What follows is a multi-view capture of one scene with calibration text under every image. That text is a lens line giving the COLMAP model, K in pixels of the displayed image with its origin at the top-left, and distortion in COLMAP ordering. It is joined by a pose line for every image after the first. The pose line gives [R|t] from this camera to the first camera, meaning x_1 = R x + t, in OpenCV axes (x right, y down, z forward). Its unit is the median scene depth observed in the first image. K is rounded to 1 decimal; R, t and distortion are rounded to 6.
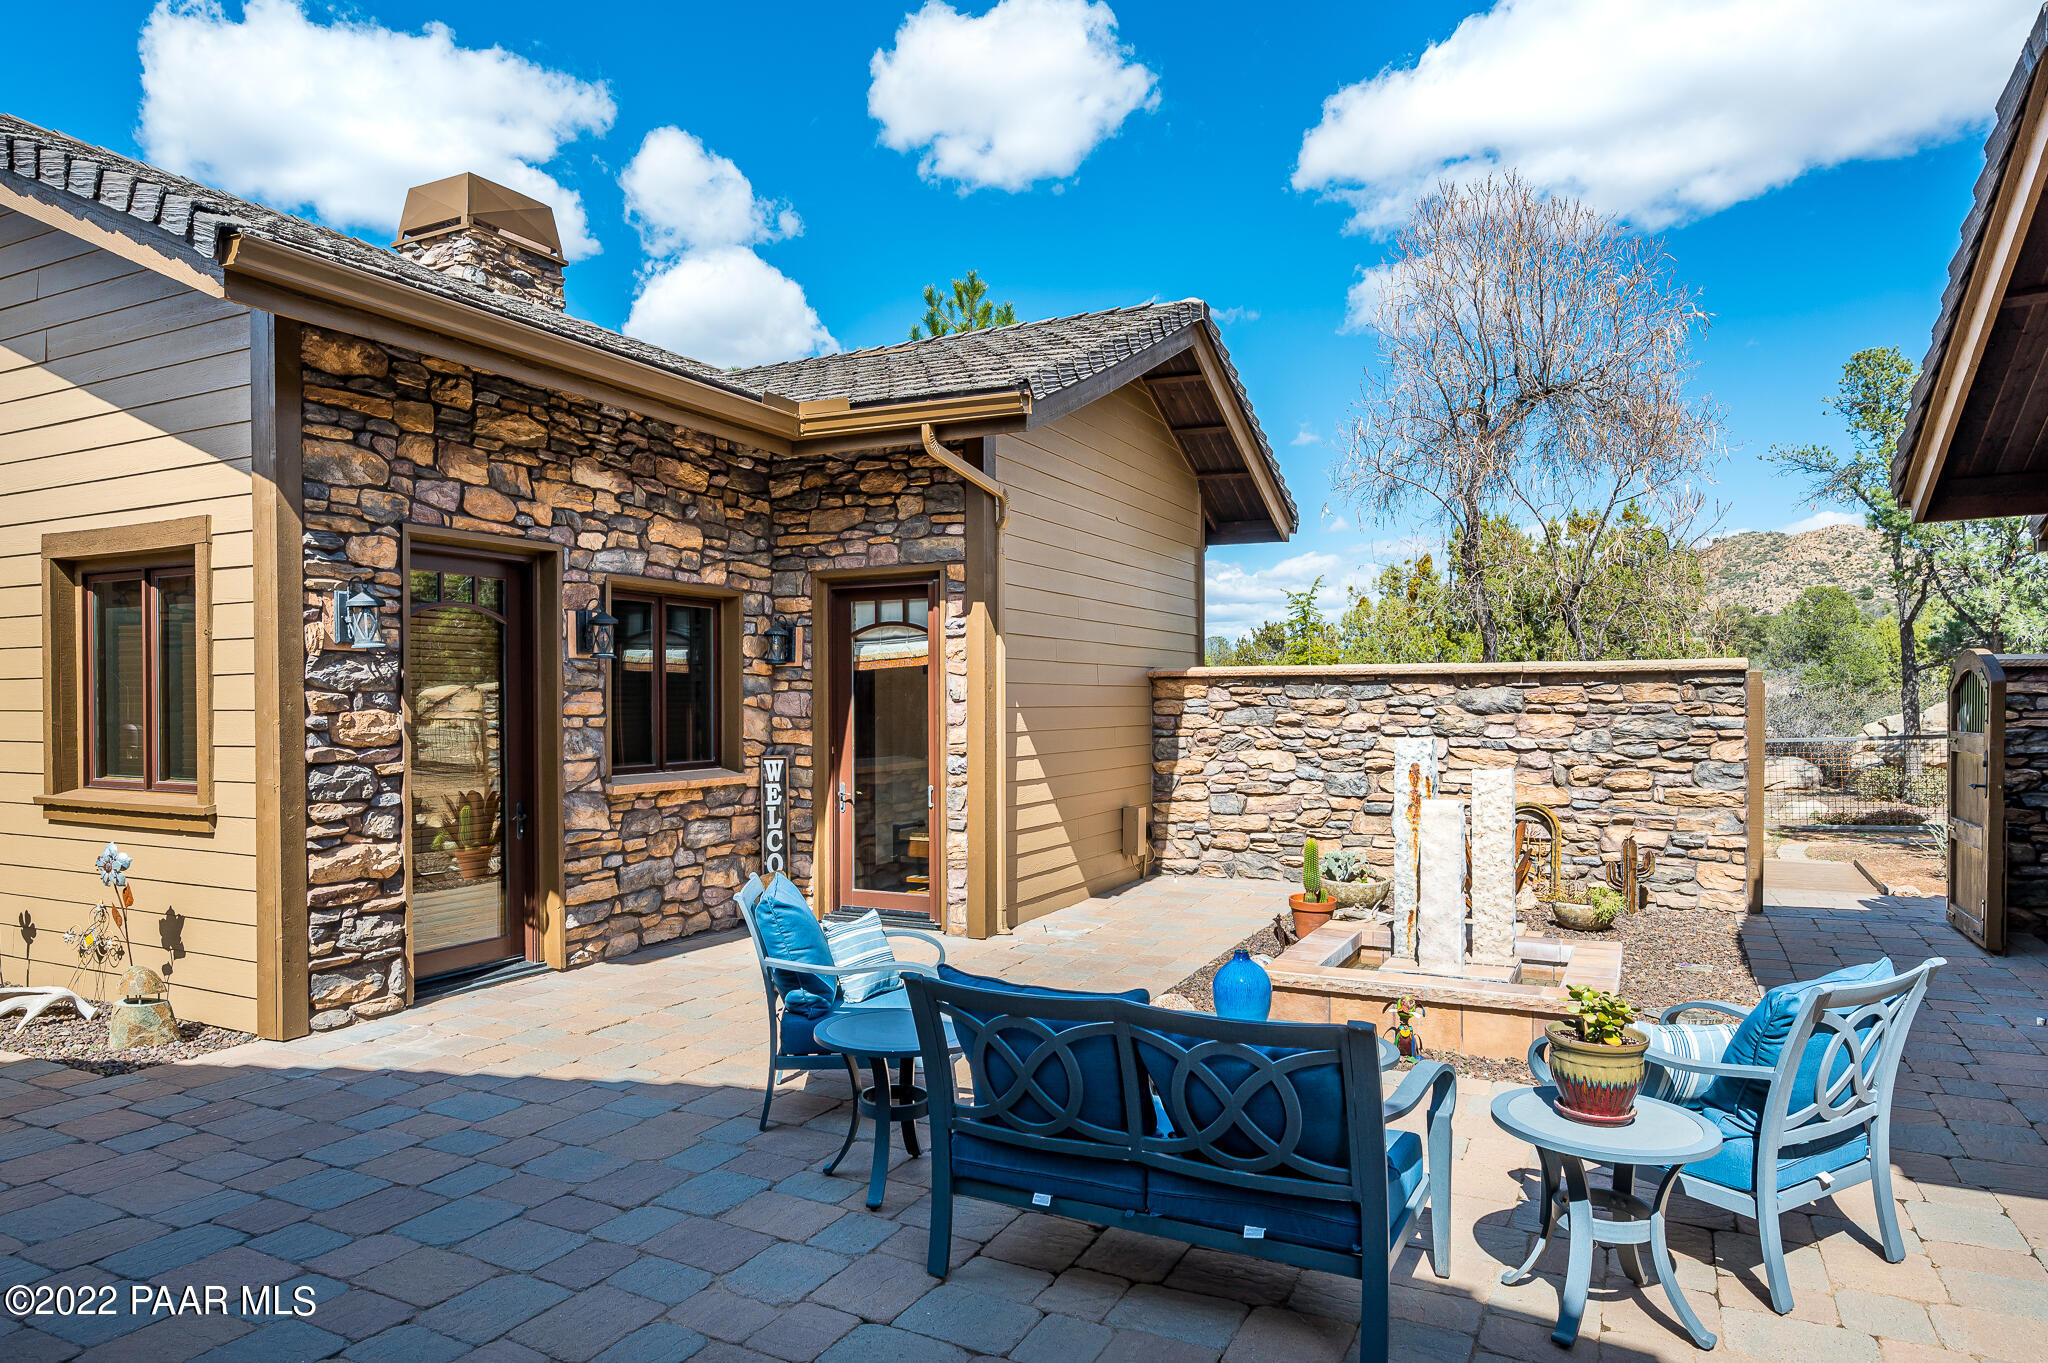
lens RADIAL K [[1272.9, 0, 989.7], [0, 1272.9, 709.7], [0, 0, 1]] dist [-0.001052, 0.005010]
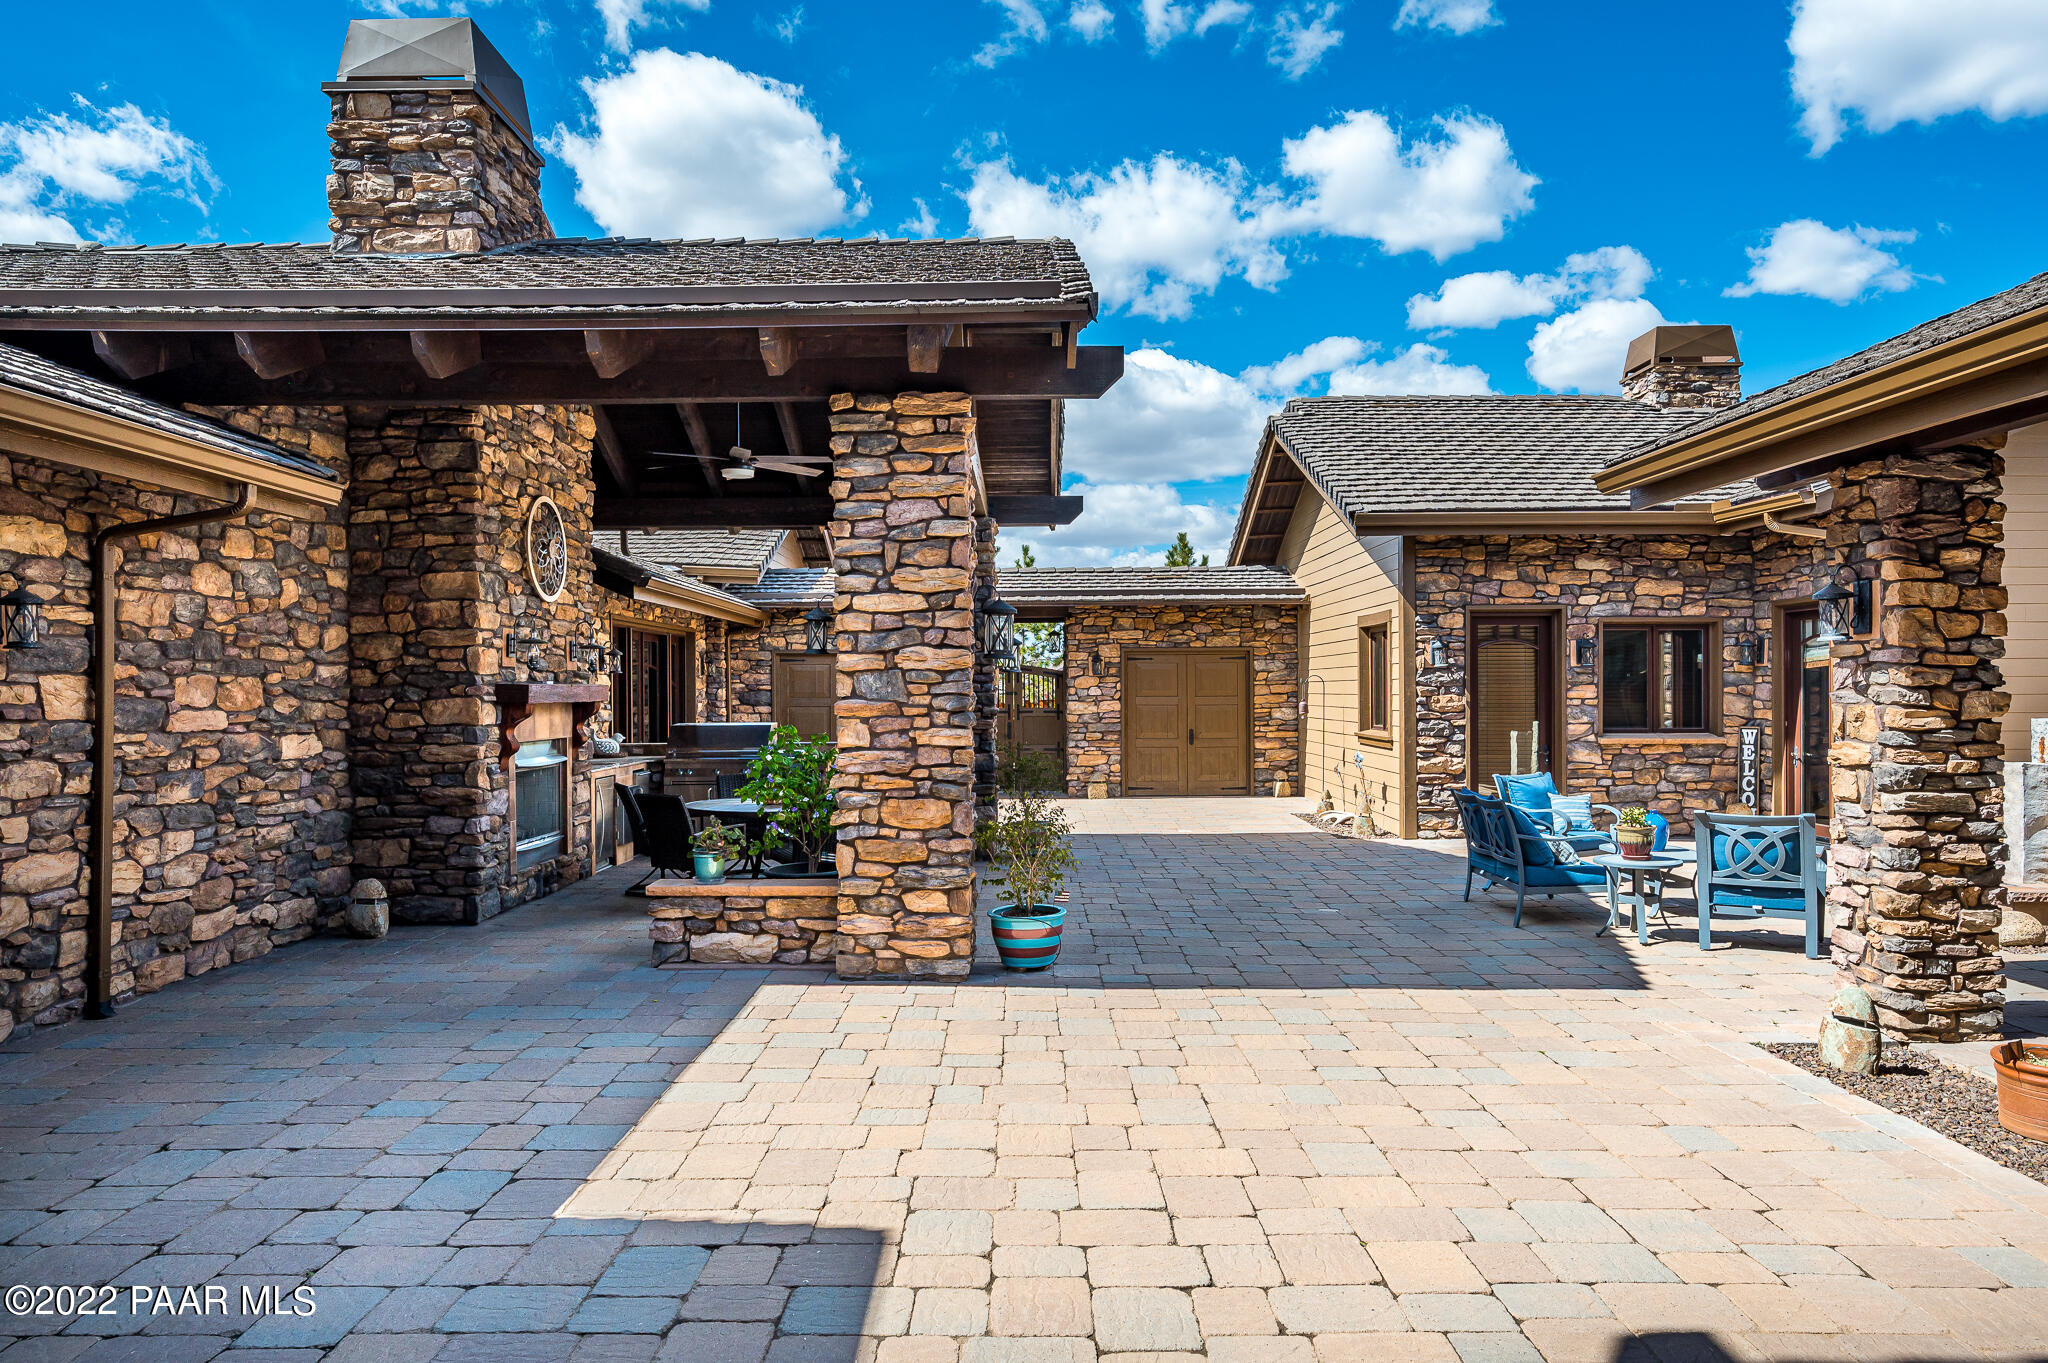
lens RADIAL K [[1372.0, 0, 1023.7], [0, 1372.0, 685.1], [0, 0, 1]] dist [-0.002008, 0.000236]
pose [[0.459126, -0.000846, -0.888371, 0.989756], [-0.002660, 0.999994, -0.002326, -0.007218], [0.888367, 0.003431, 0.459120, -0.557557]]
